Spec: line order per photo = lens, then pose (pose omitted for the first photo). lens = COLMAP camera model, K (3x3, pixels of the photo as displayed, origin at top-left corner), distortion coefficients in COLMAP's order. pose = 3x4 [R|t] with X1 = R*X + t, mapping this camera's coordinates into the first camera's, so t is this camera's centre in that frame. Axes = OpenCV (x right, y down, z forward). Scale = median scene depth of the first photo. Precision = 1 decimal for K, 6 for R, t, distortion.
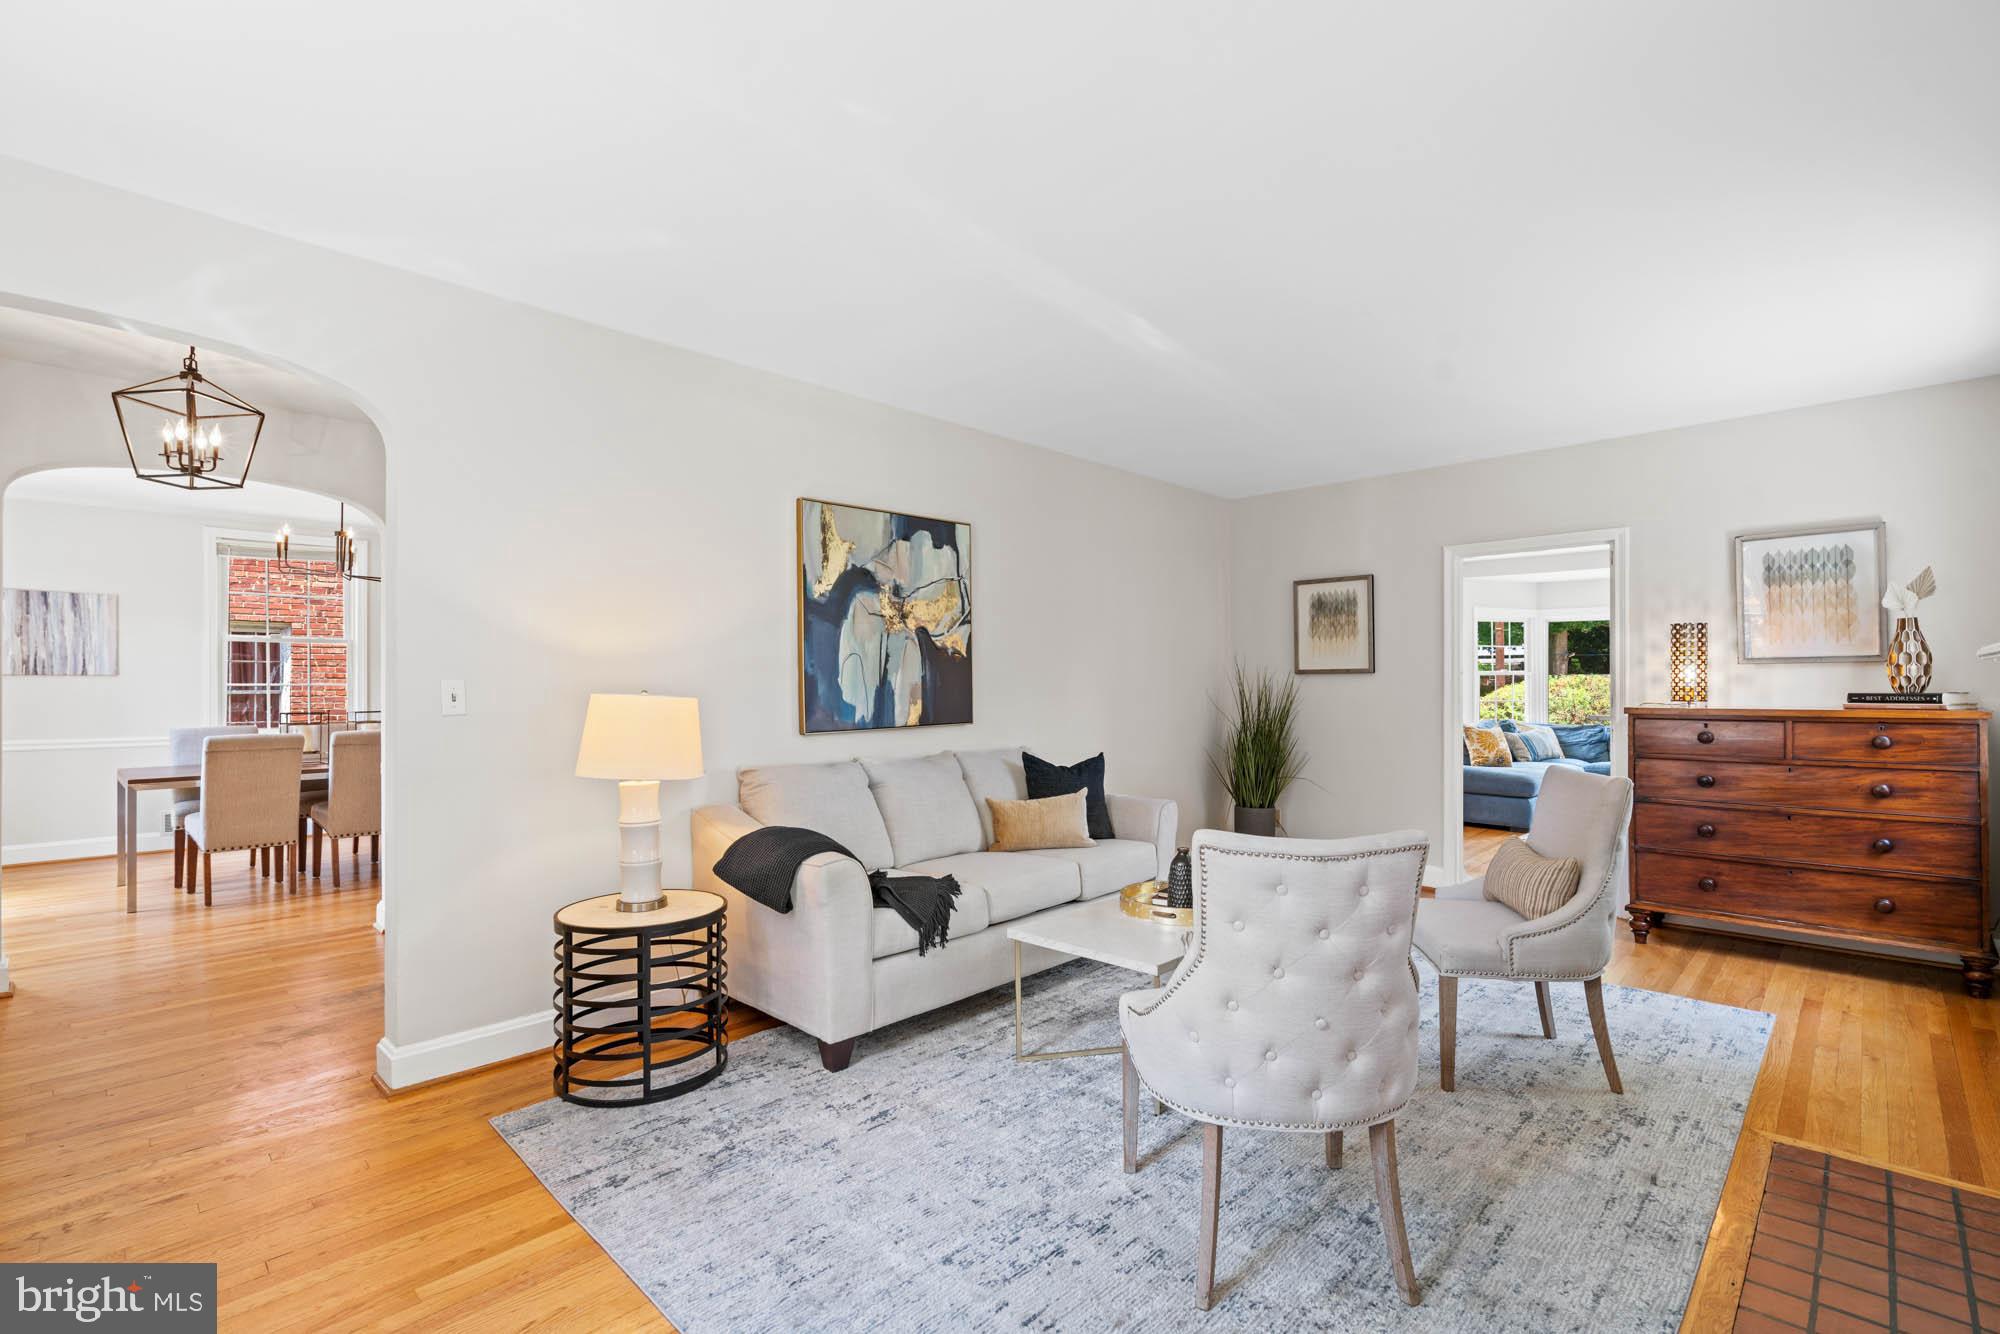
lens RADIAL K [[909.1, 0, 1009.3], [0, 909.1, 686.2], [0, 0, 1]] dist [-0.001040, 0.000052]
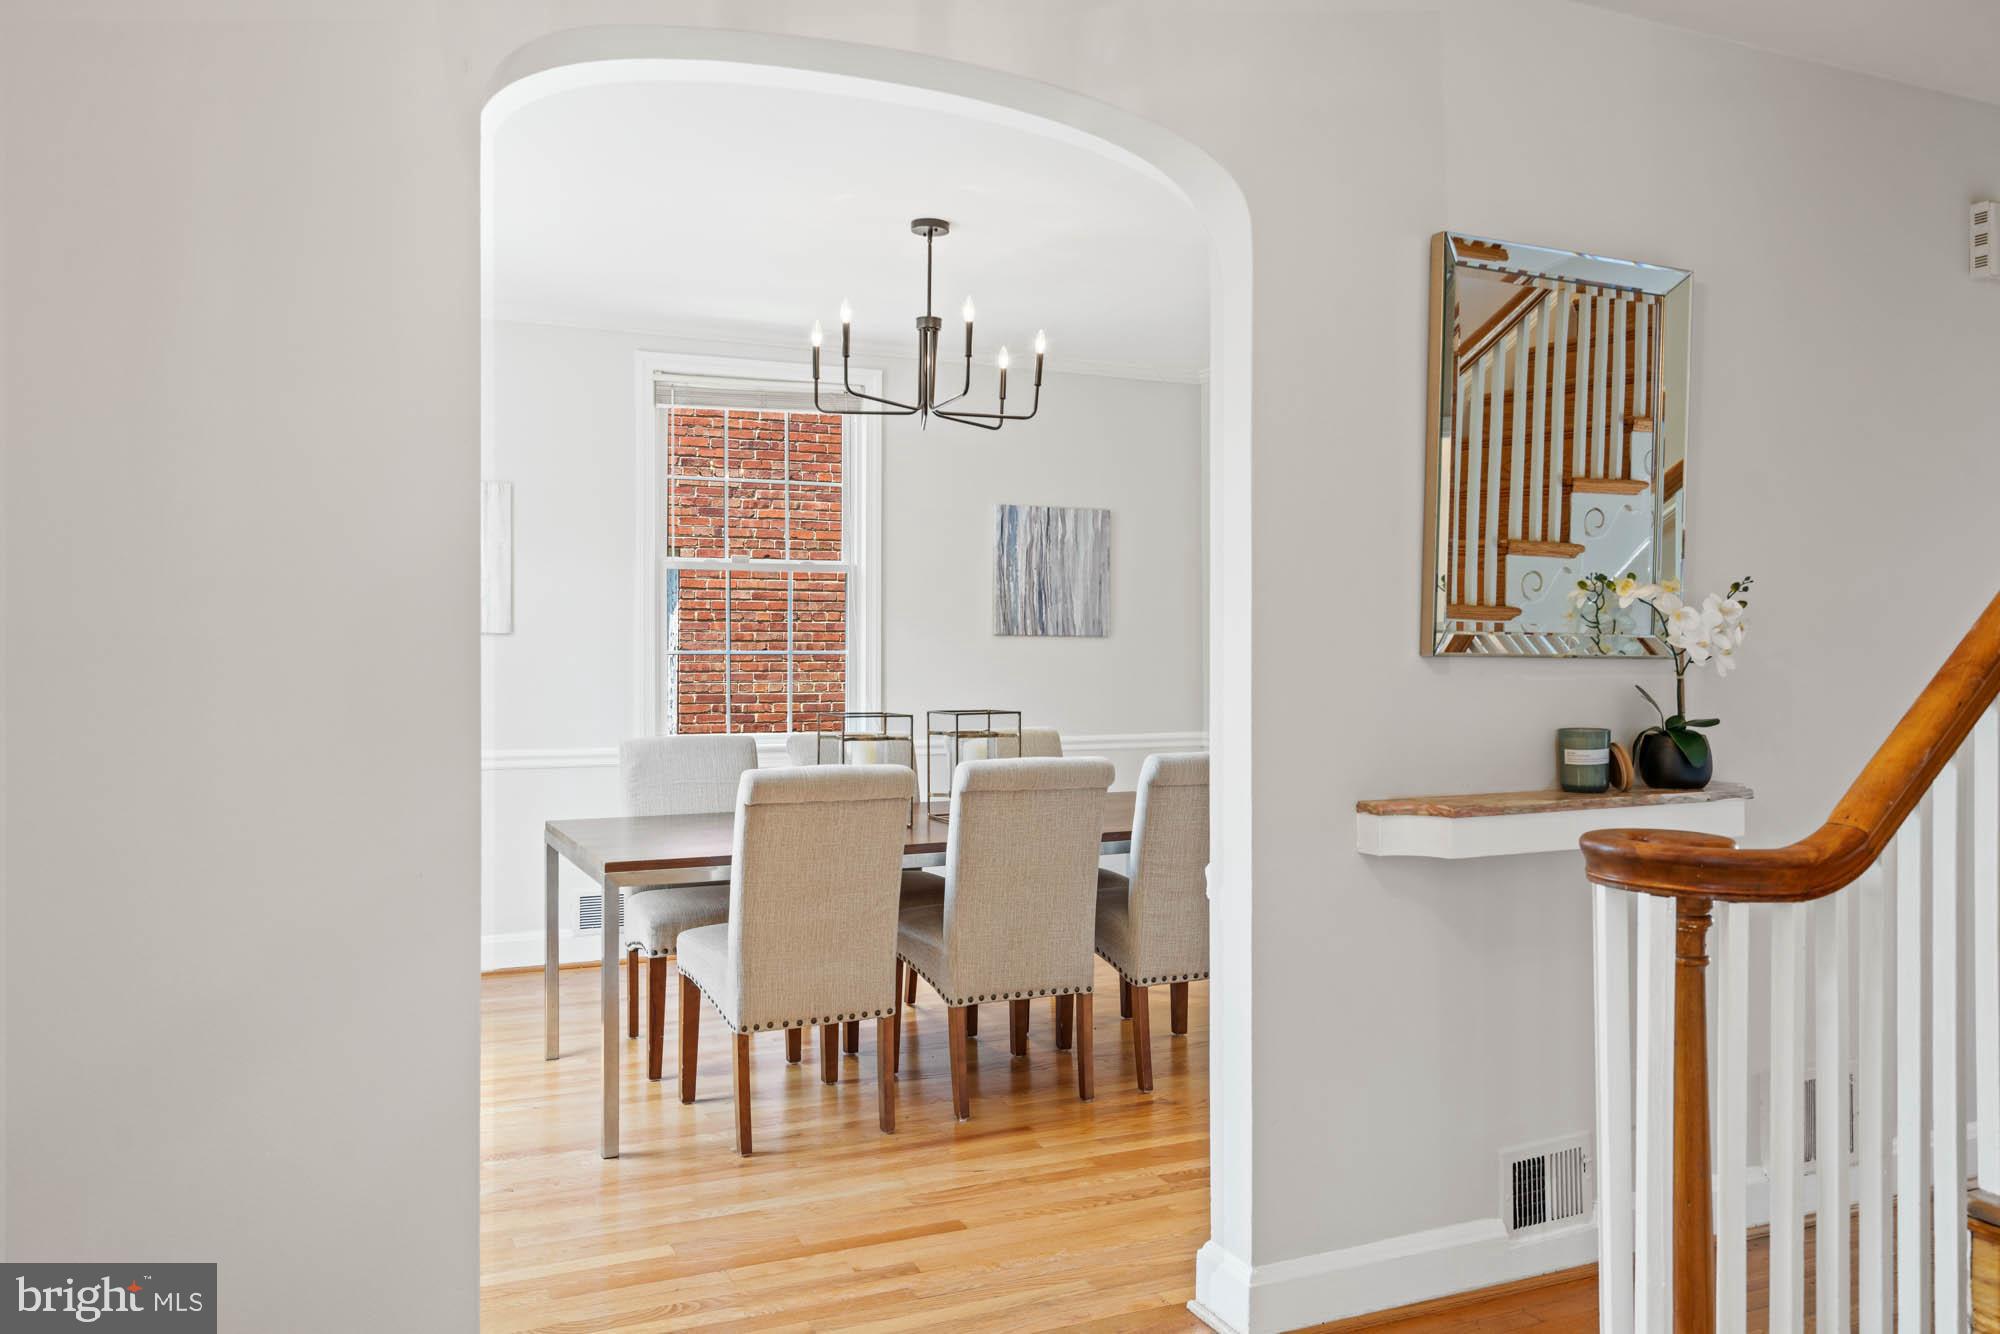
lens RADIAL K [[1474.8, 0, 996.2], [0, 1474.8, 658.5], [0, 0, 1]] dist [0.030522, -0.001814]
pose [[0.929163, 0.002077, -0.369666, -0.406844], [-0.001458, 0.999997, 0.001952, 0.000439], [0.369669, -0.001274, 0.929163, 0.305330]]
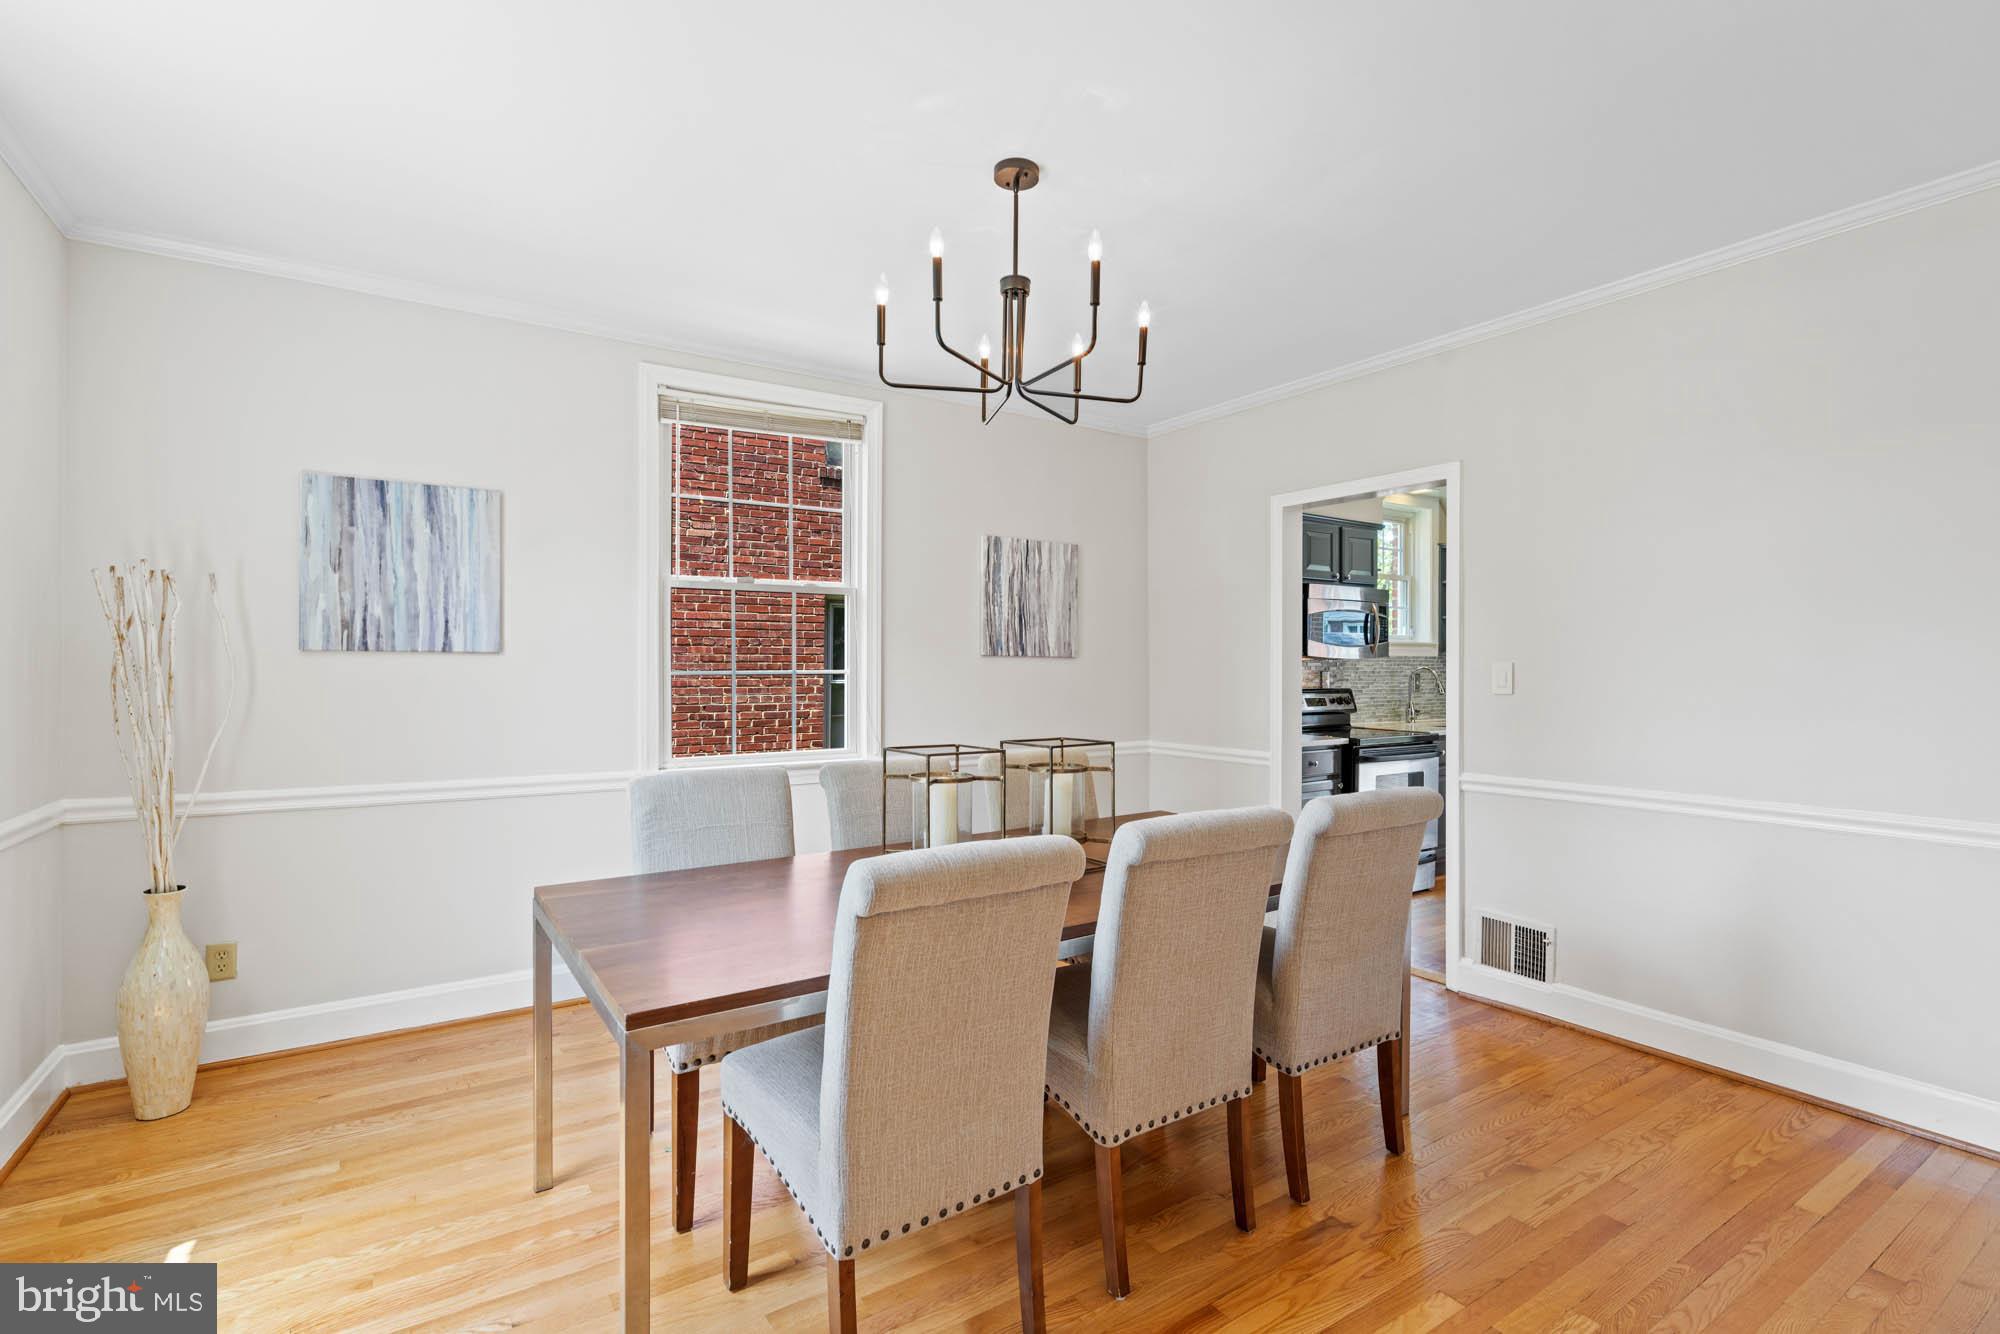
lens RADIAL K [[909.1, 0, 989.1], [0, 909.1, 667.4], [0, 0, 1]] dist [-0.001040, 0.000052]
pose [[0.974965, -0.000537, -0.222358, -0.627585], [-0.000647, 0.999986, -0.005251, -0.001559], [0.222357, 0.005264, 0.974951, 0.590078]]
